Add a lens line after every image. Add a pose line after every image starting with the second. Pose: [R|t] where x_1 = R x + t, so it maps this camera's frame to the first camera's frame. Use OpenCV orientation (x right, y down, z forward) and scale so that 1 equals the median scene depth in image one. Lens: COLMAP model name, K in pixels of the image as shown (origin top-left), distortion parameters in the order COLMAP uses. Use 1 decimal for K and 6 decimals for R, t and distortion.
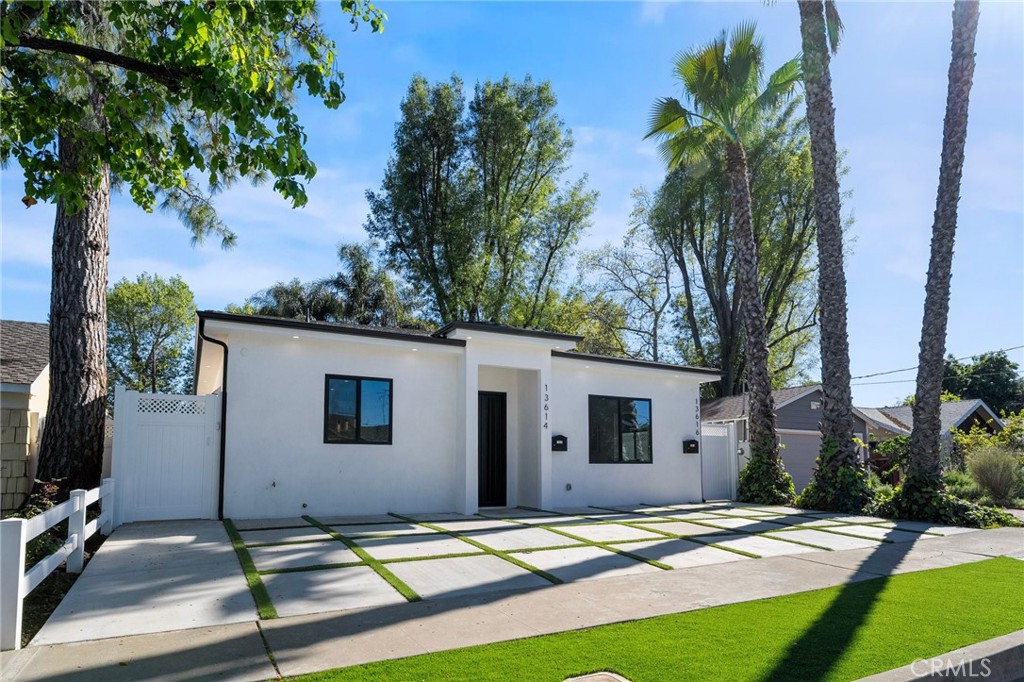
lens RADIAL K [[546.1, 0, 512.2], [0, 546.1, 341.7], [0, 0, 1]] dist [-0.001586, 0.001167]
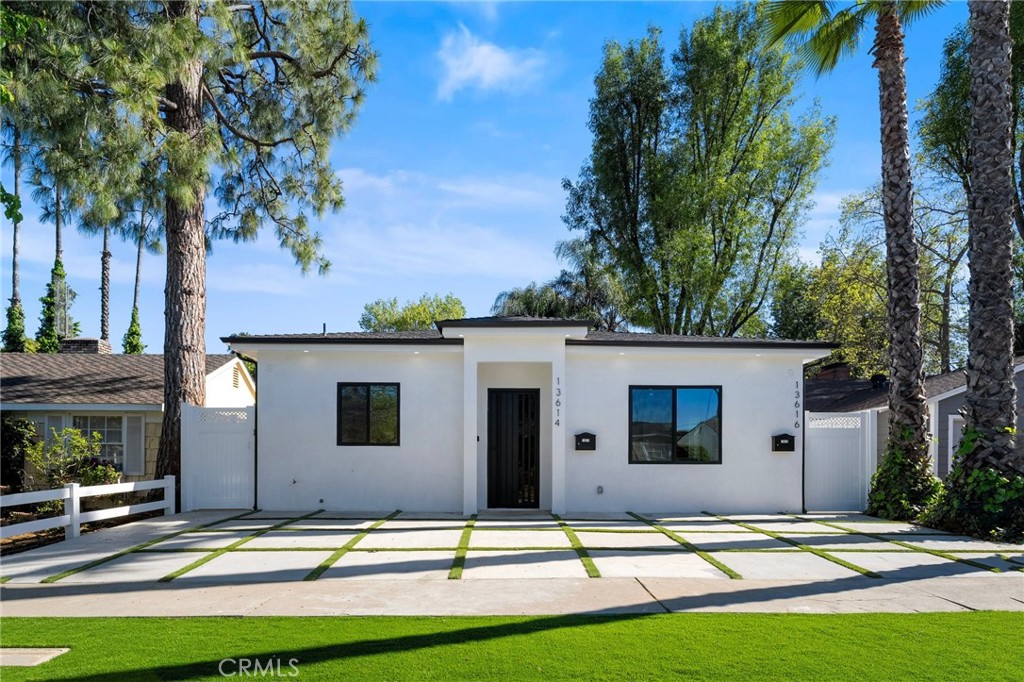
lens RADIAL K [[582.1, 0, 514.7], [0, 582.1, 375.5], [0, 0, 1]] dist [0.005995, 0.001162]
pose [[0.893248, -0.066528, -0.444615, 0.406357], [0.097323, 0.994153, 0.046770, 0.021184], [0.438904, -0.085049, 0.894500, 0.098648]]
